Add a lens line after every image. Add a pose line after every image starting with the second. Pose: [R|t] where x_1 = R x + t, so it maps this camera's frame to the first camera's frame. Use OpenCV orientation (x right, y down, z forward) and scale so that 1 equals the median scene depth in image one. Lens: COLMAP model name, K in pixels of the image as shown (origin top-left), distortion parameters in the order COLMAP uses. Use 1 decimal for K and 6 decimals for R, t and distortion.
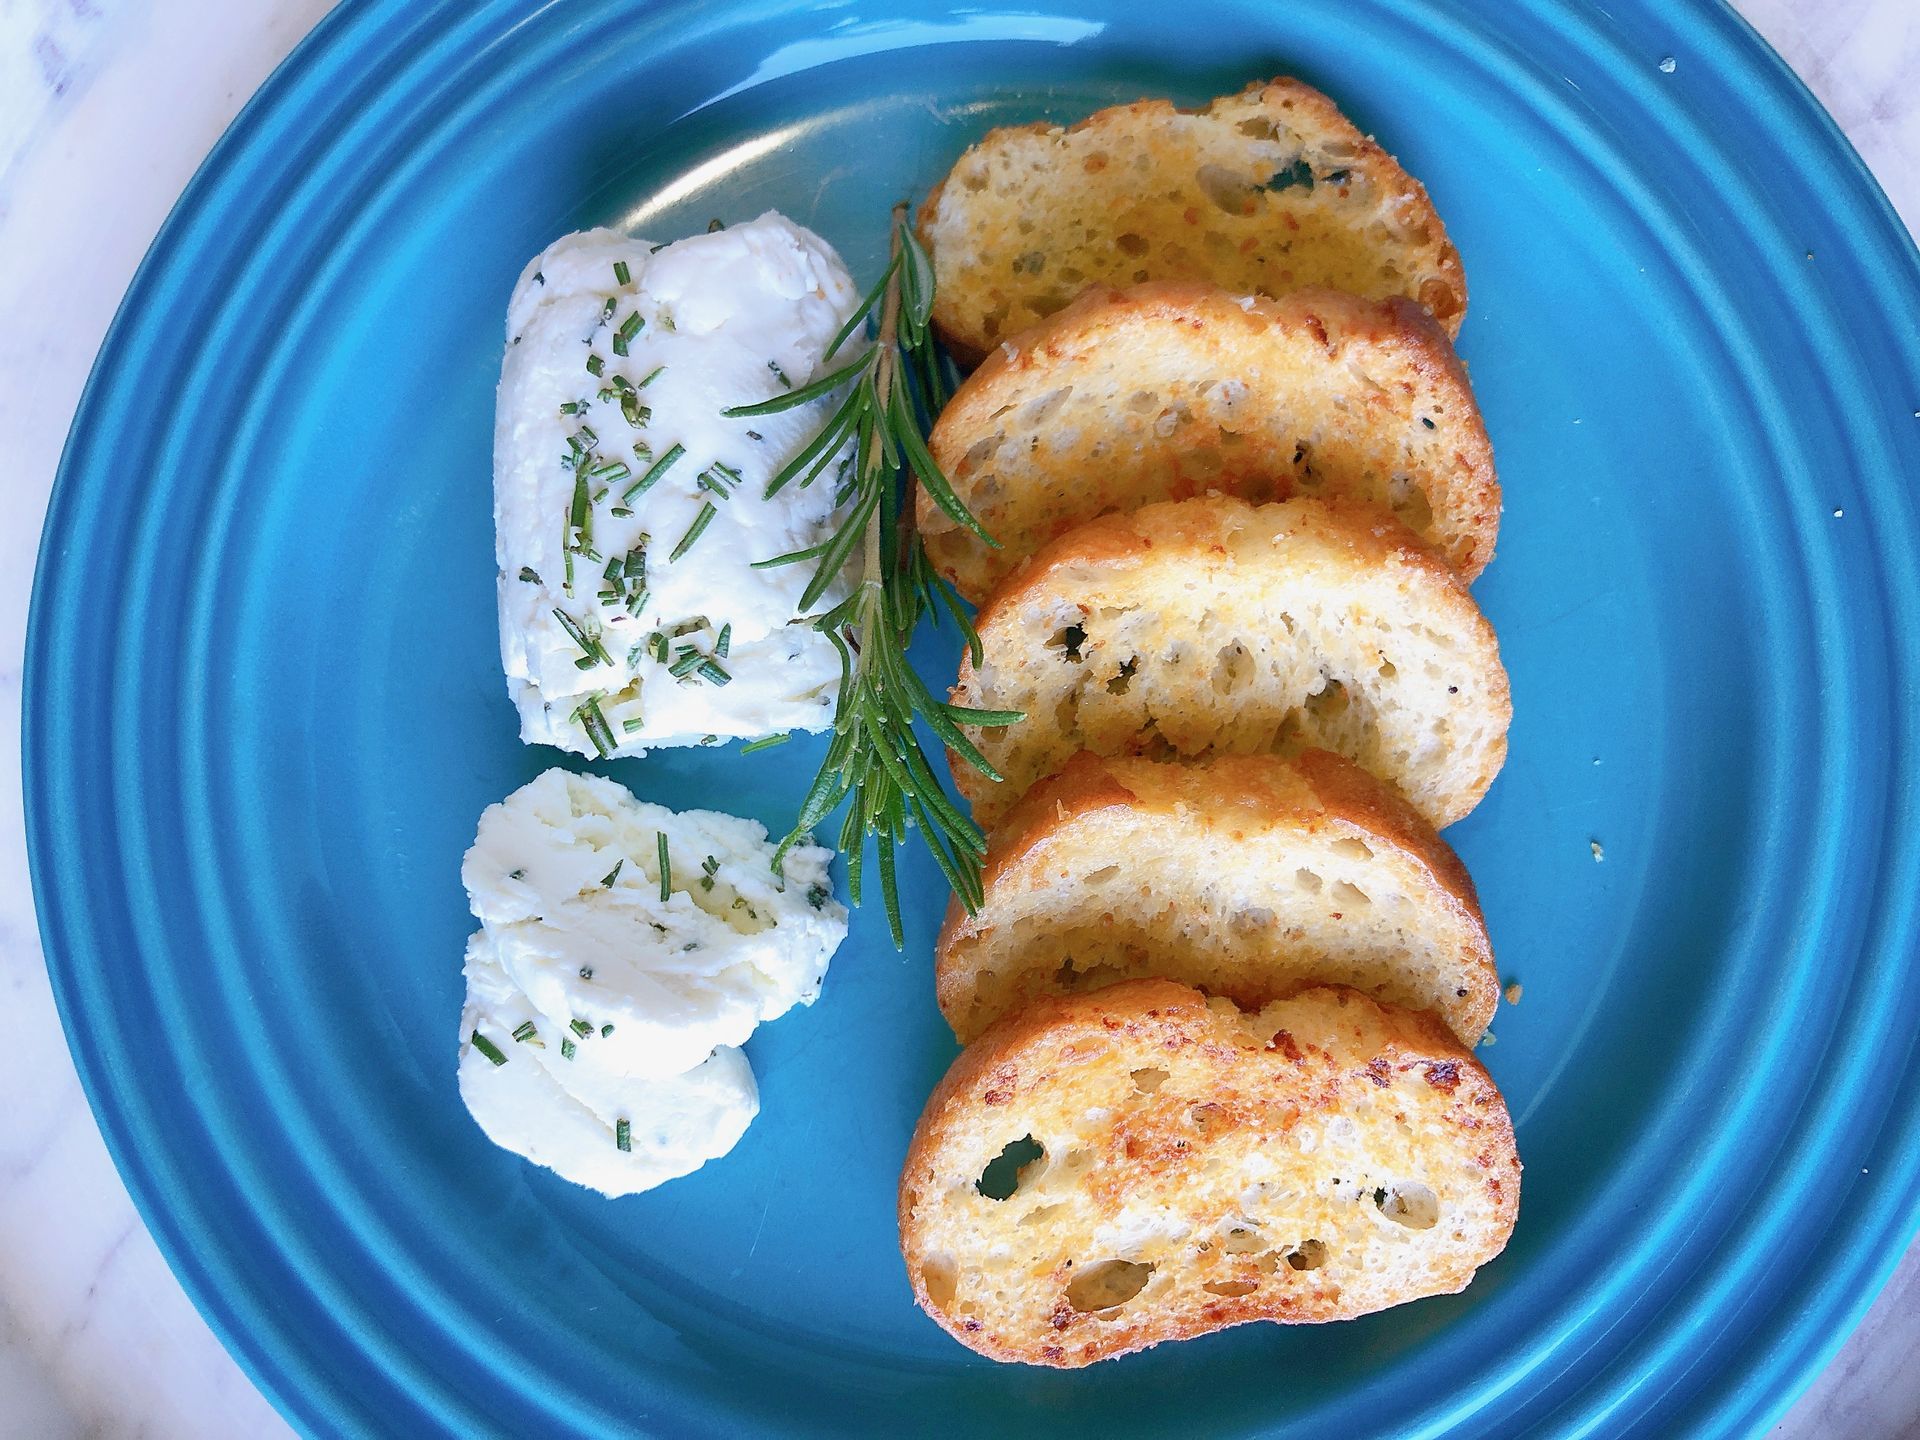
lens RADIAL K [[1652.0, 0, 964.9], [0, 1652.0, 733.4], [0, 0, 1]] dist [0.146175, -0.567468]
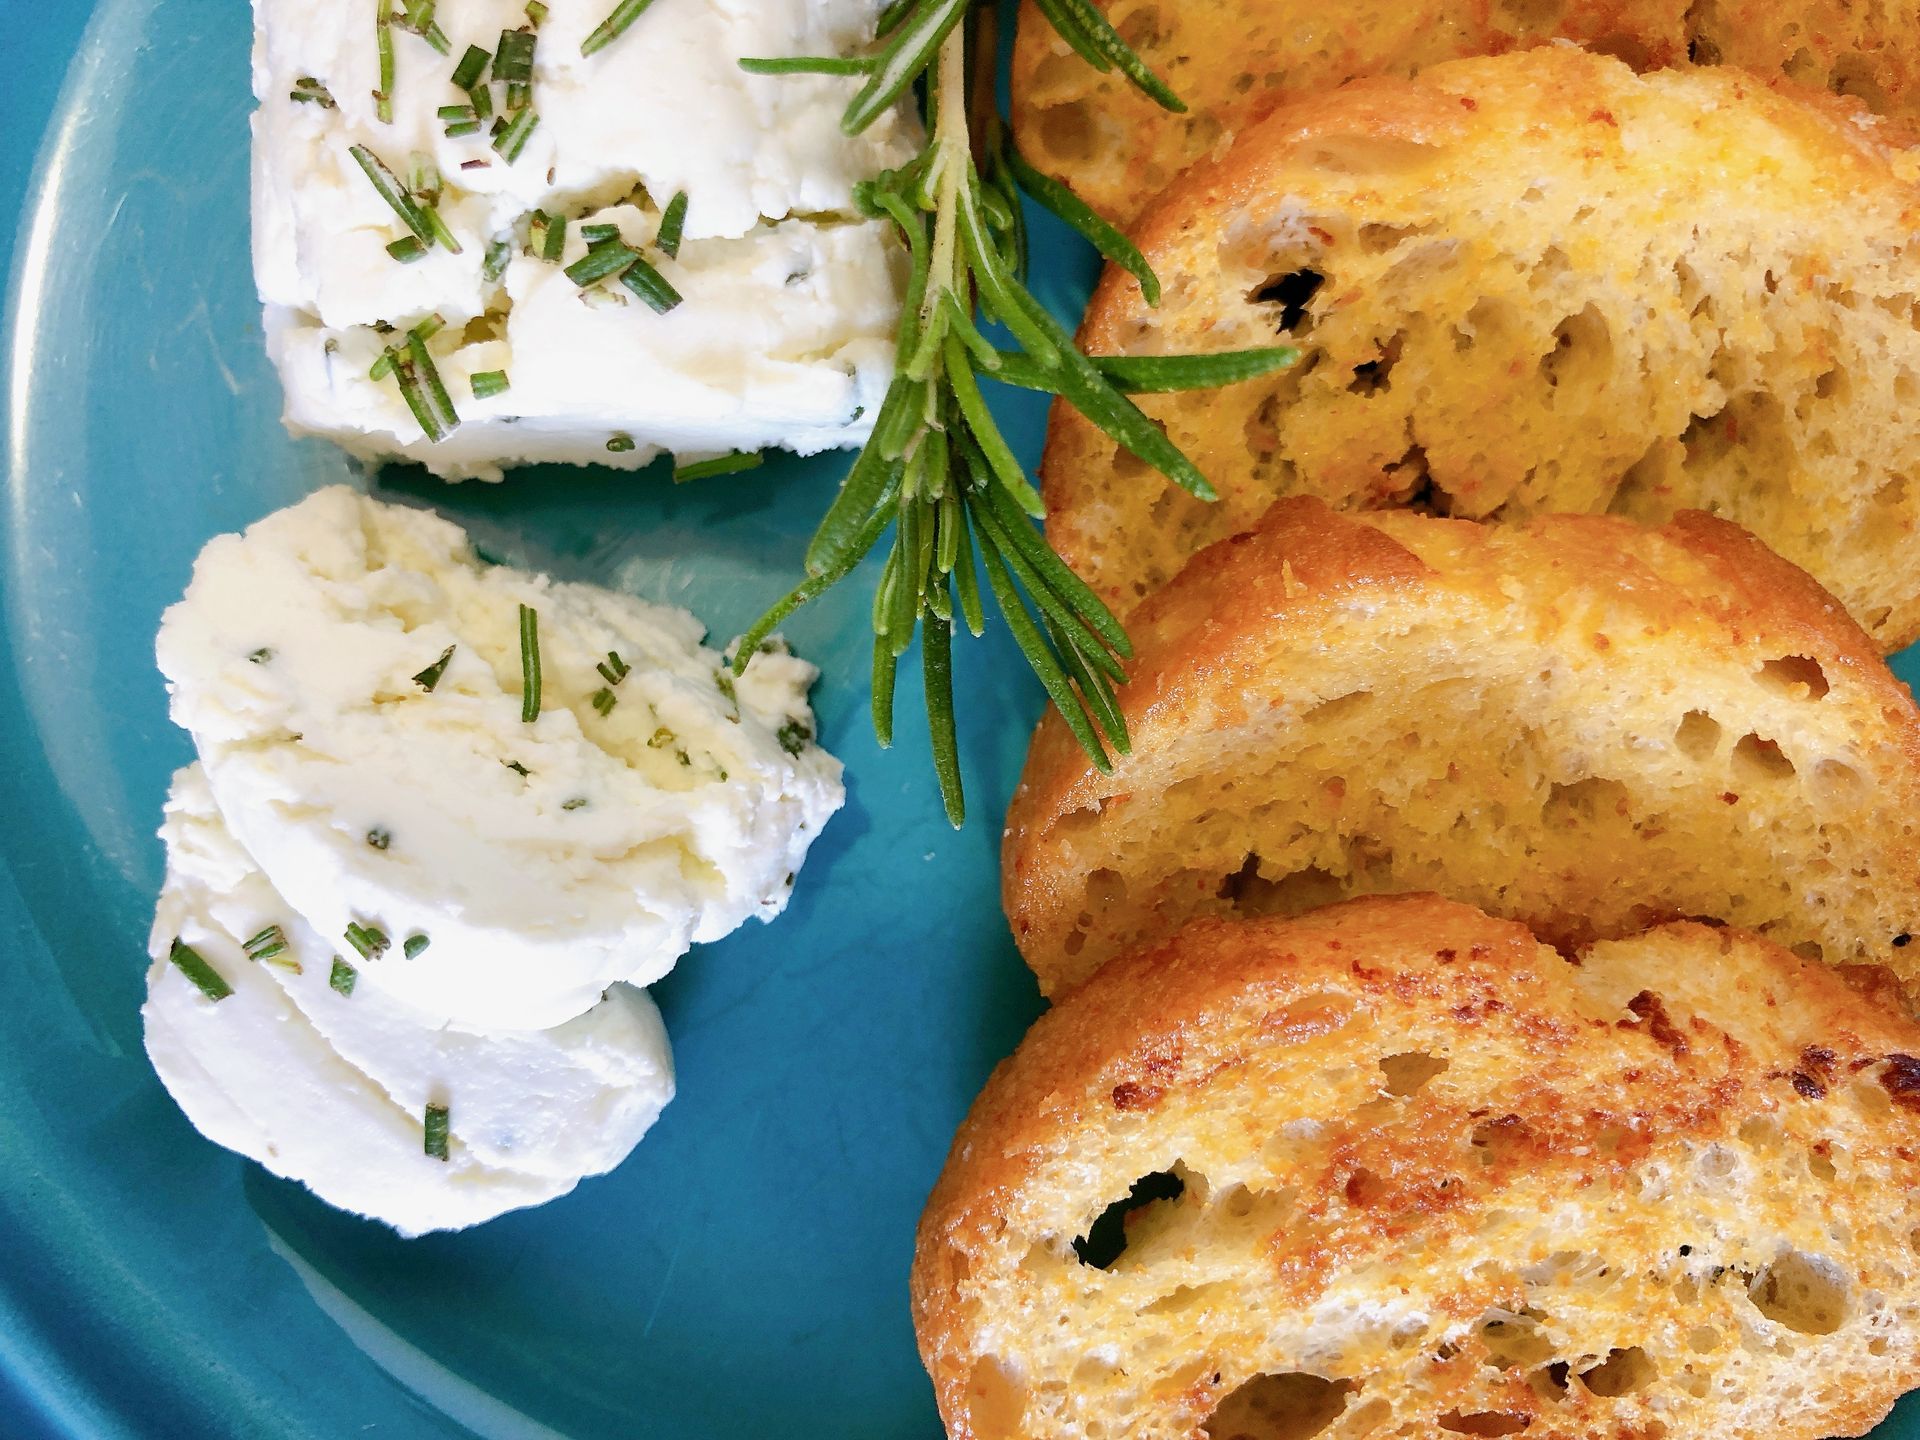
lens RADIAL K [[1634.0, 0, 960.2], [0, 1634.0, 753.2], [0, 0, 1]] dist [-0.020969, -0.008696]
pose [[0.992875, 0.054065, 0.106185, -0.098829], [-0.057501, 0.997908, 0.029564, 0.090460], [-0.104364, -0.035460, 0.993907, 0.458217]]
